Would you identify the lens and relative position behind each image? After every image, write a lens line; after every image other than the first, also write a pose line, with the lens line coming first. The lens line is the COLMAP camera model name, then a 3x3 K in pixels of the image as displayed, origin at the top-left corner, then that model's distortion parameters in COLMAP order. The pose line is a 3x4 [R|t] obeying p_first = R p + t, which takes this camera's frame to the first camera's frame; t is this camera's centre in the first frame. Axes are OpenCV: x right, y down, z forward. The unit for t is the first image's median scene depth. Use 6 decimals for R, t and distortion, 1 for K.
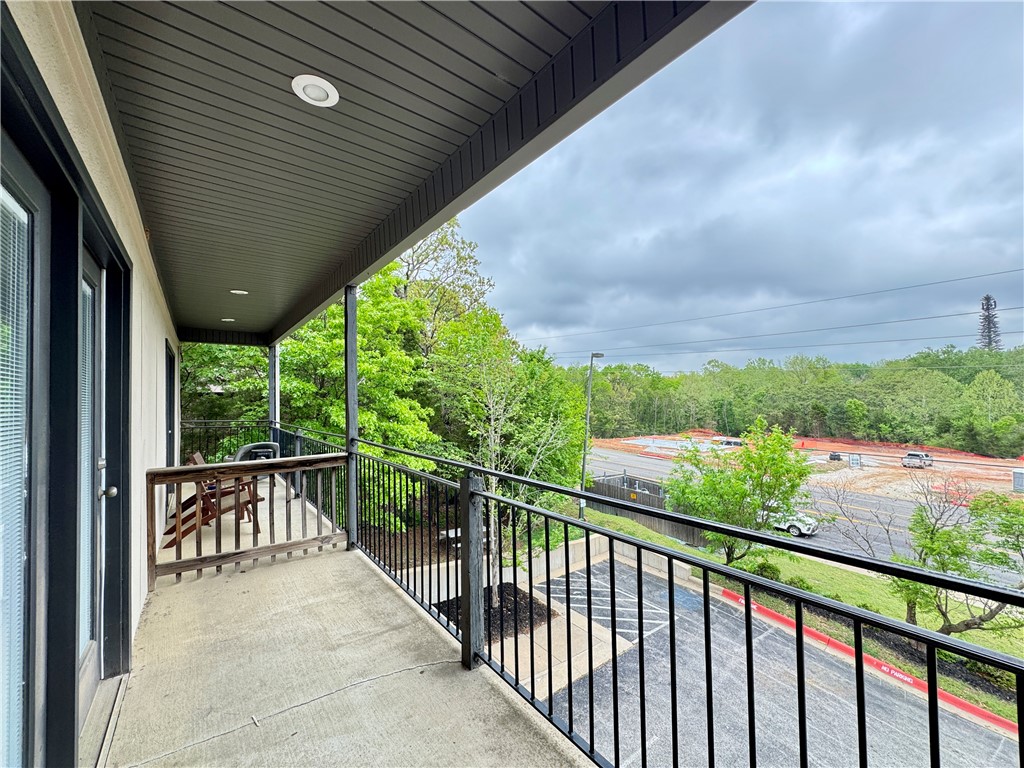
lens RADIAL K [[407.8, 0, 510.8], [0, 407.8, 383.7], [0, 0, 1]] dist [-0.000897, -0.000086]
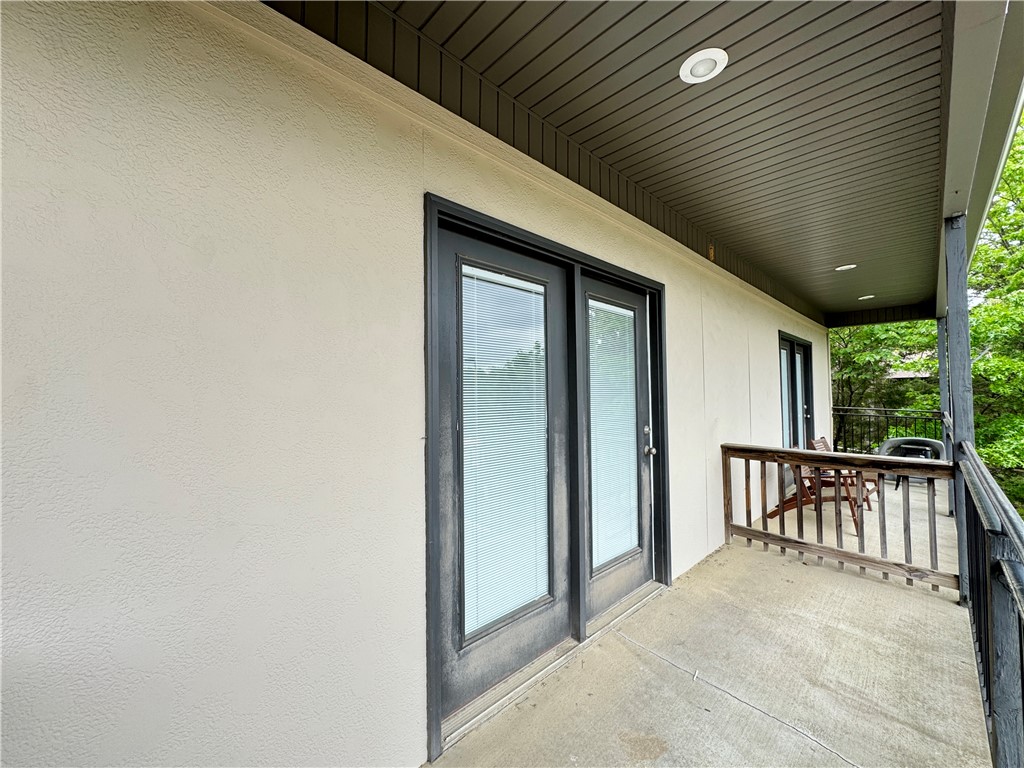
lens RADIAL K [[407.8, 0, 510.8], [0, 407.8, 383.7], [0, 0, 1]] dist [-0.000897, -0.000086]
pose [[0.115869, -0.009076, -0.993223, 0.218125], [0.042921, 0.999070, -0.004122, 0.009400], [0.992337, -0.042152, 0.116151, 0.208634]]
